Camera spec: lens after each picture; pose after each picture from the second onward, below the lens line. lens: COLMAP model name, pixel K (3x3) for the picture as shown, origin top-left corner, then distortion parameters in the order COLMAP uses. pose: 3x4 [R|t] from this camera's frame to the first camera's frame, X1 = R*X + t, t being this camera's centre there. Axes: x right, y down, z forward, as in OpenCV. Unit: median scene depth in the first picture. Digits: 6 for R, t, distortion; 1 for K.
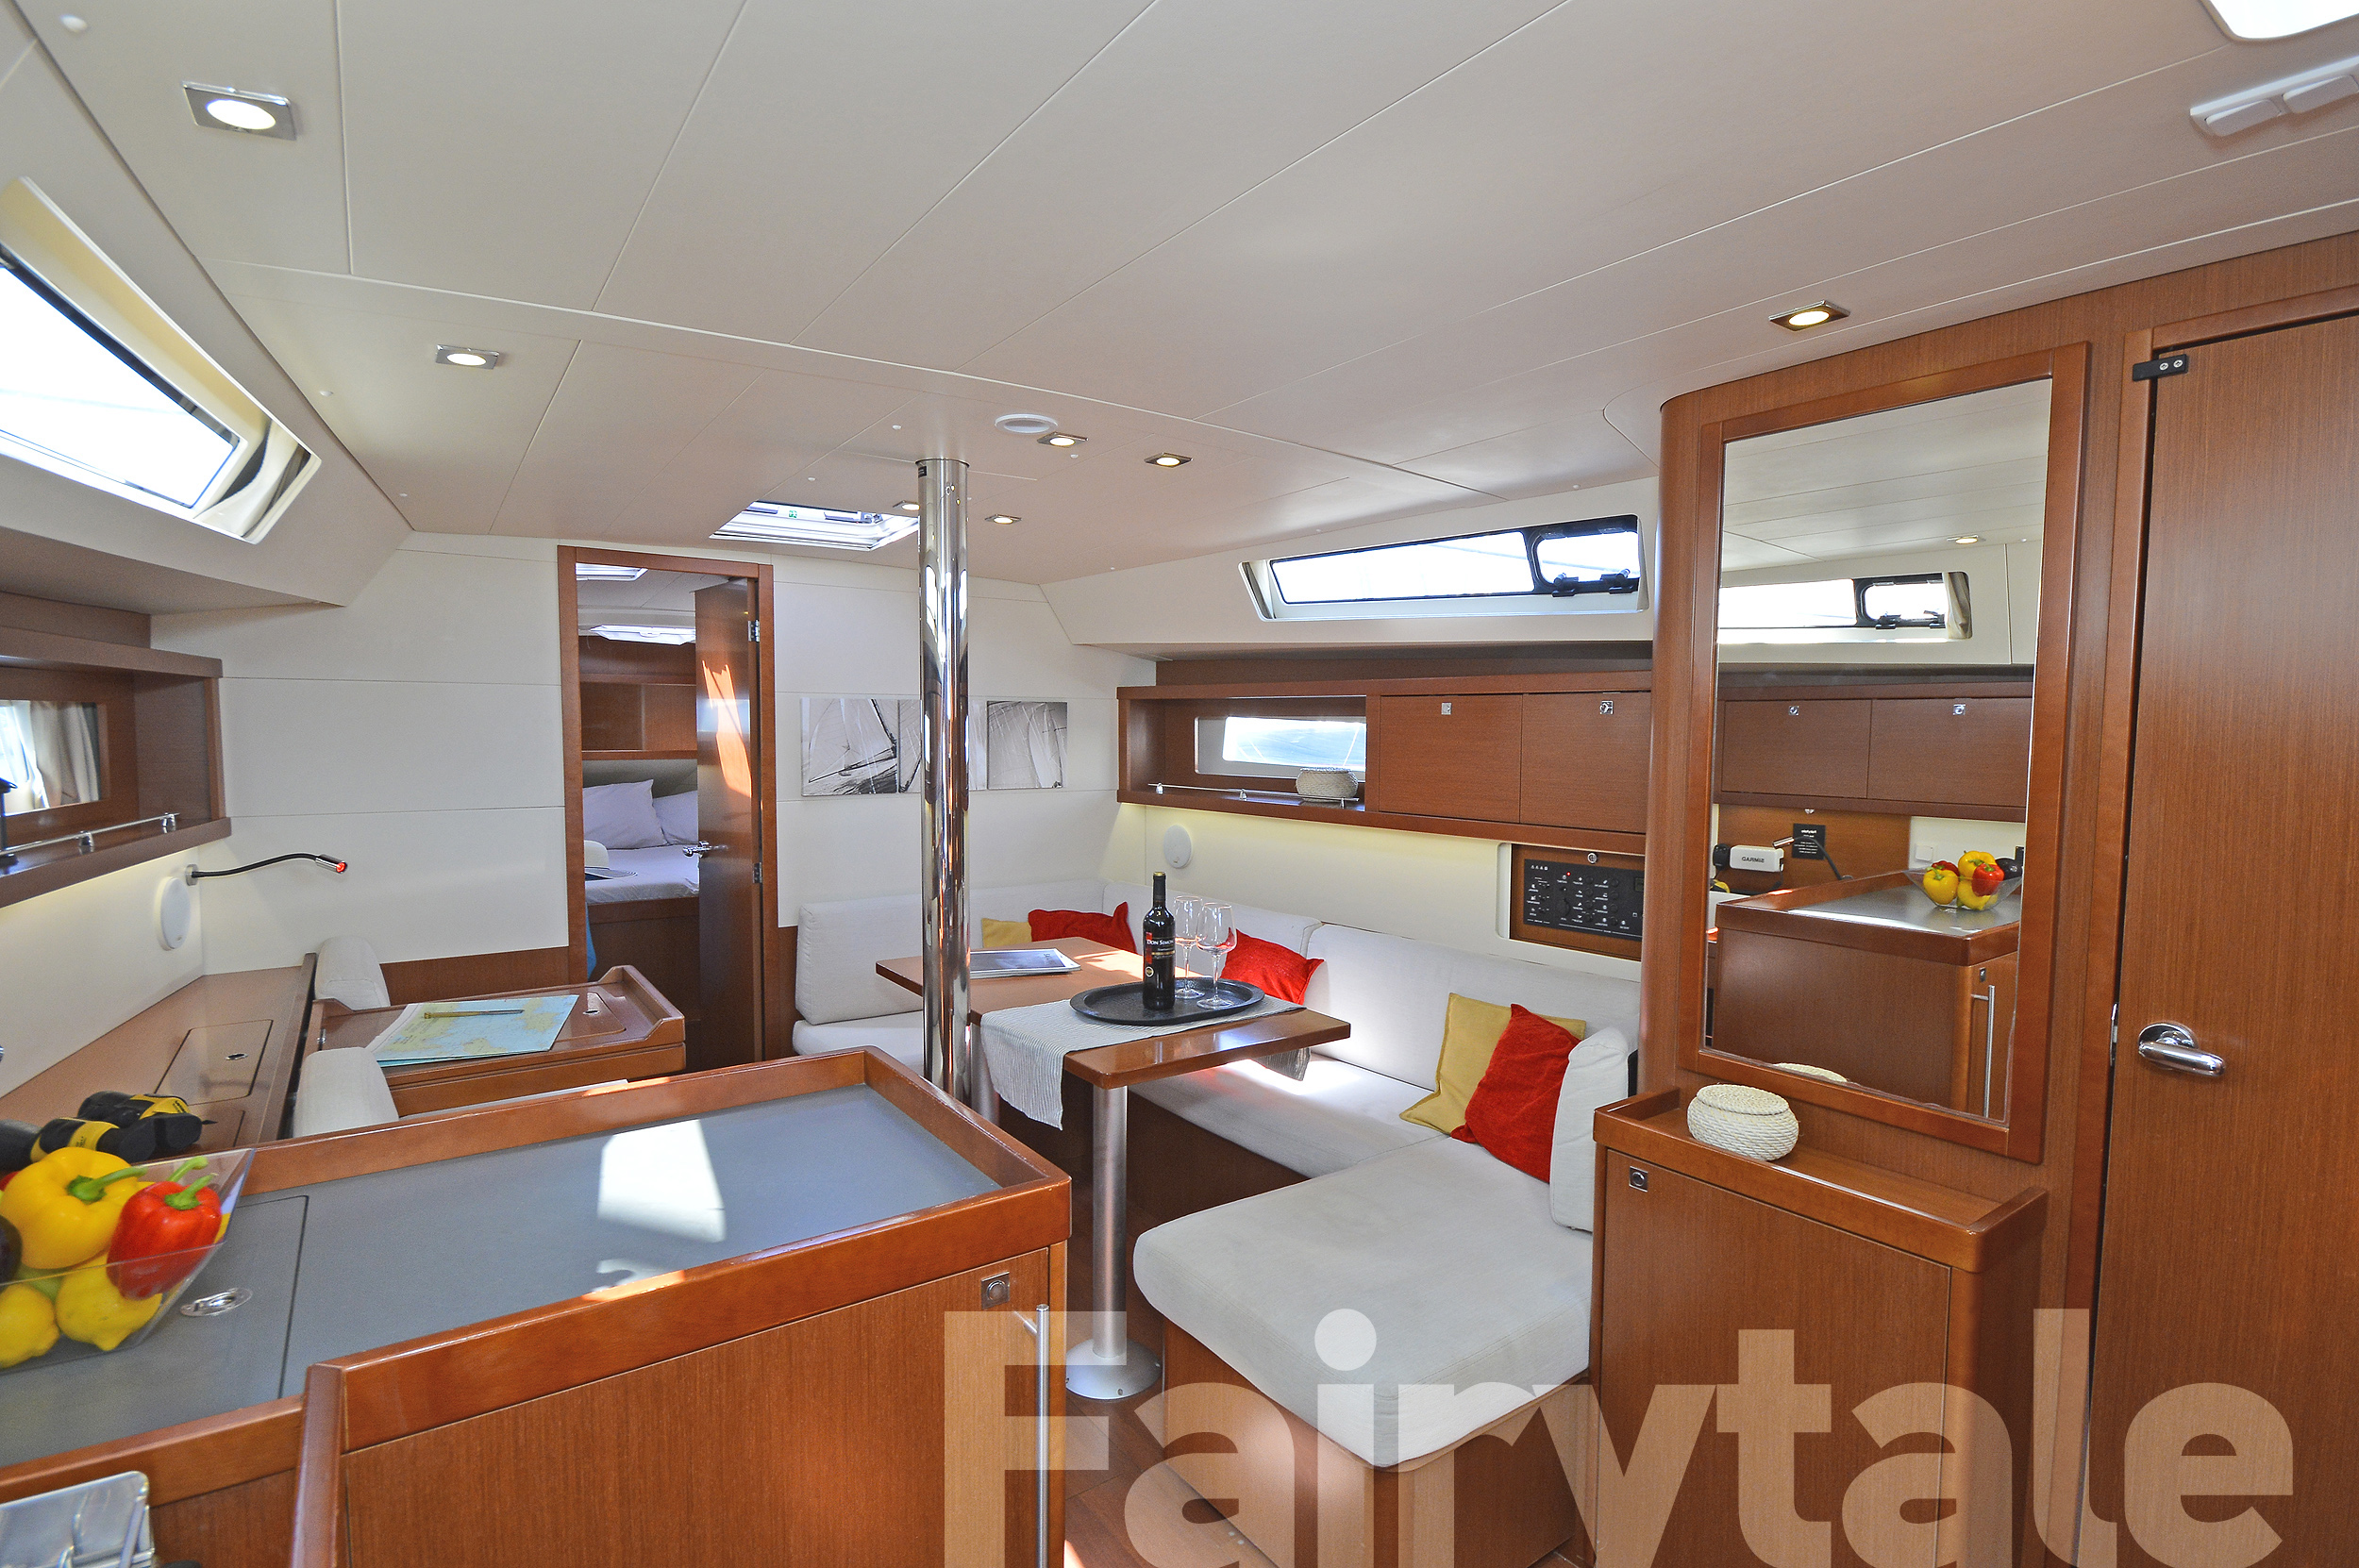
lens RADIAL K [[1109.9, 0, 1178.9], [0, 1109.9, 801.2], [0, 0, 1]] dist [0.001231, -0.001537]
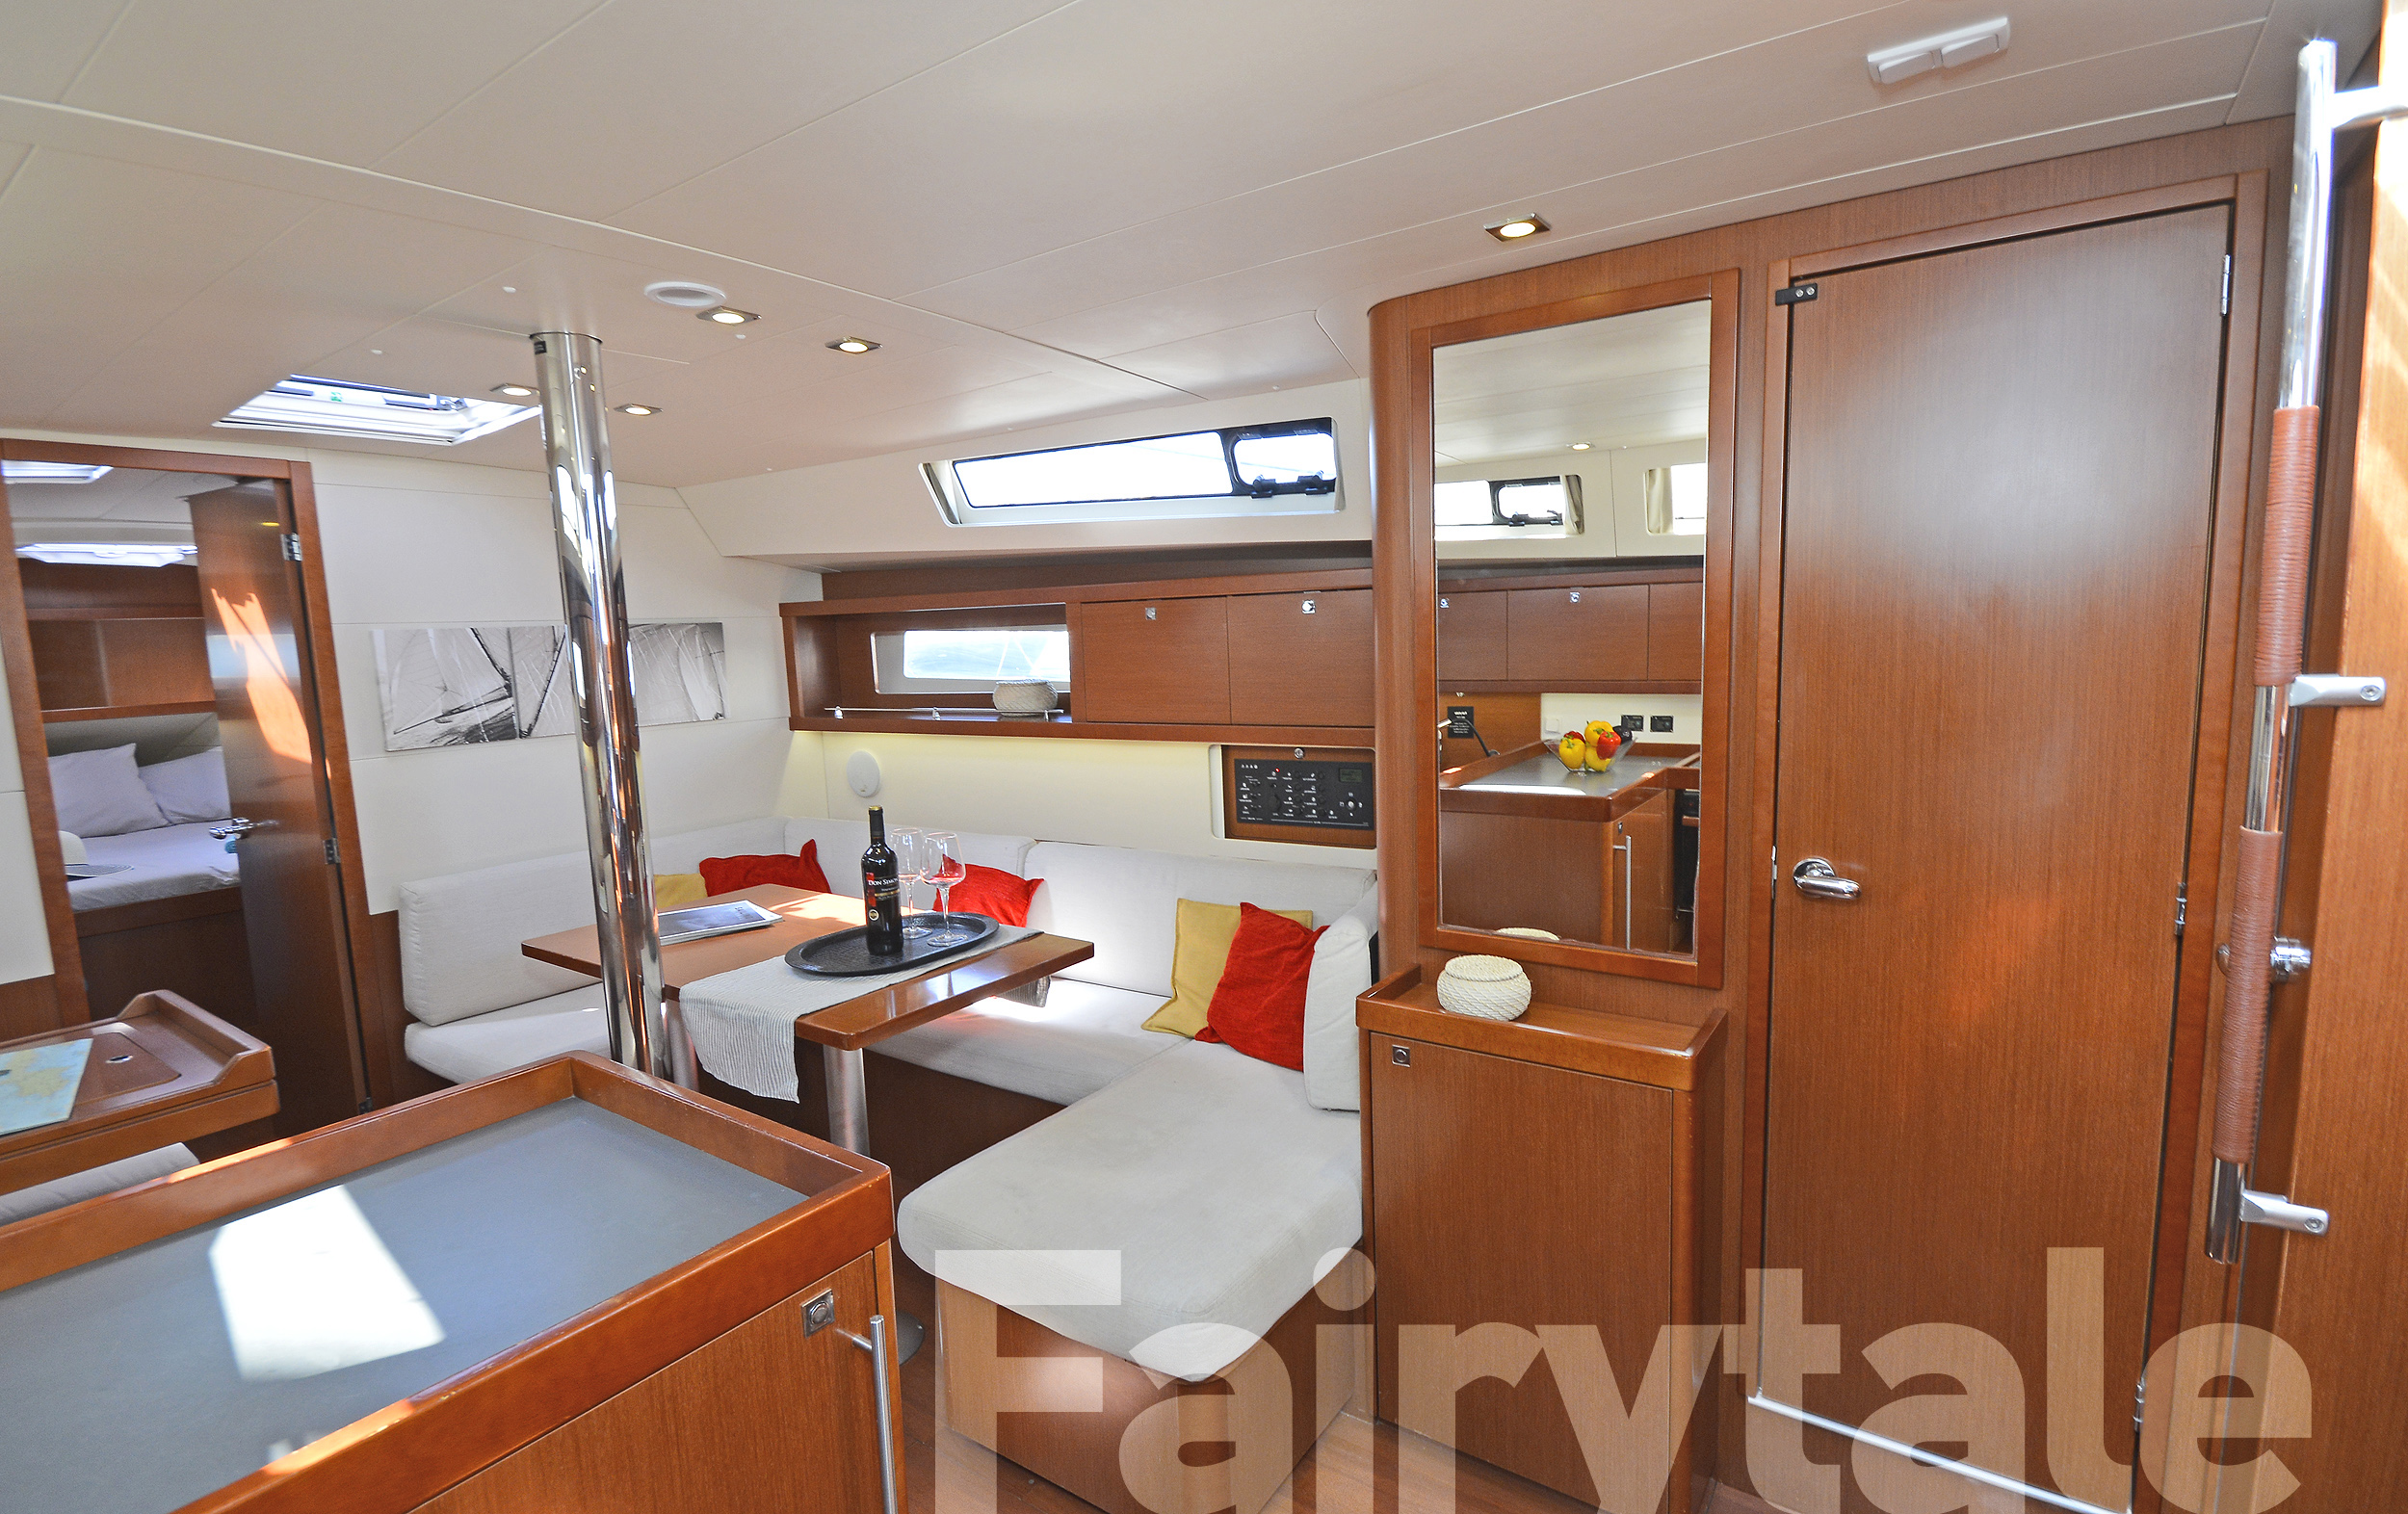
lens RADIAL K [[1124.0, 0, 1200.9], [0, 1124.0, 768.0], [0, 0, 1]] dist [0.000561, 0.002589]
pose [[0.944167, -0.081417, 0.319250, -0.053613], [0.064678, 0.995934, 0.062705, -0.007337], [-0.323058, -0.038555, 0.945594, 0.038508]]
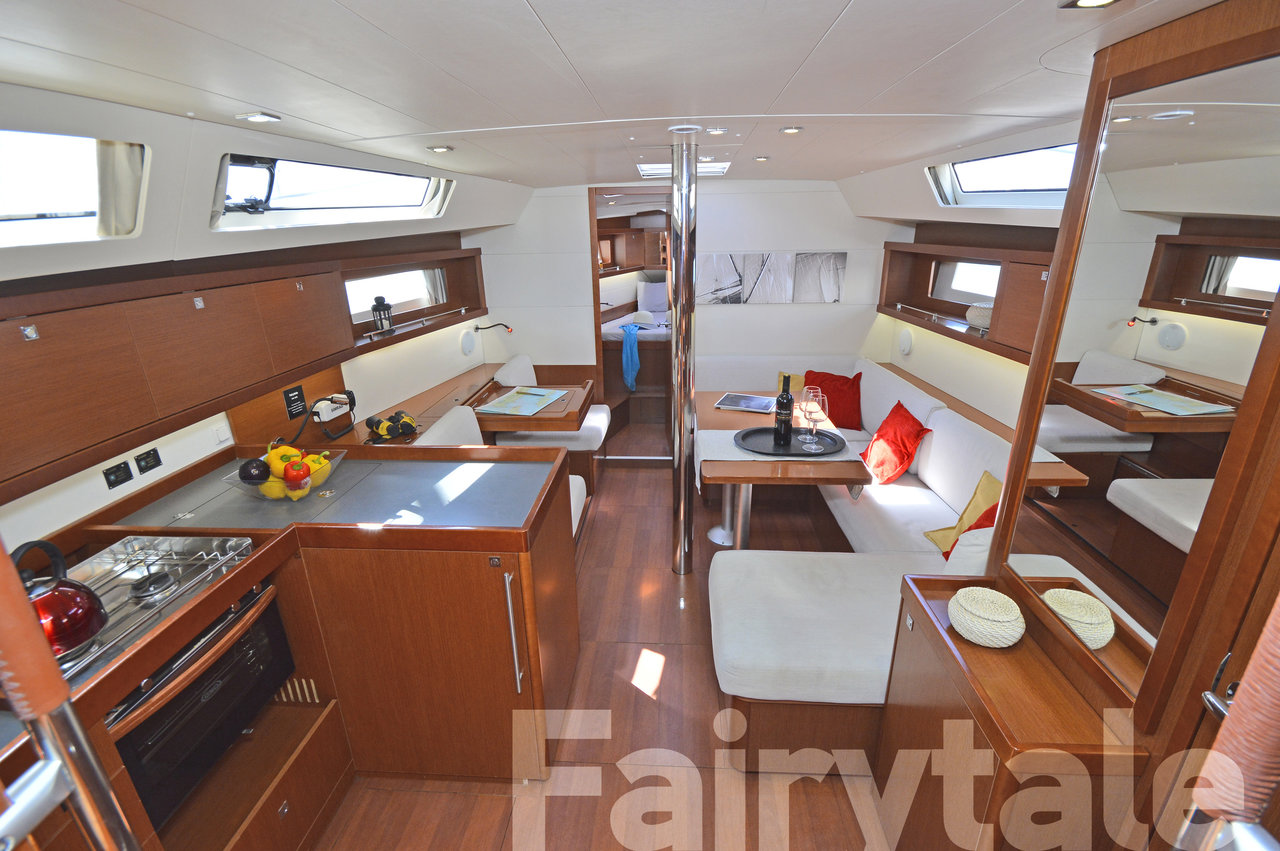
lens RADIAL K [[572.4, 0, 638.7], [0, 572.4, 430.0], [0, 0, 1]] dist [-0.000561, -0.001849]
pose [[0.776610, 0.190439, -0.600508, 0.351459], [-0.019823, 0.960130, 0.278850, -0.098291], [0.629670, -0.204654, 0.749421, 0.113793]]
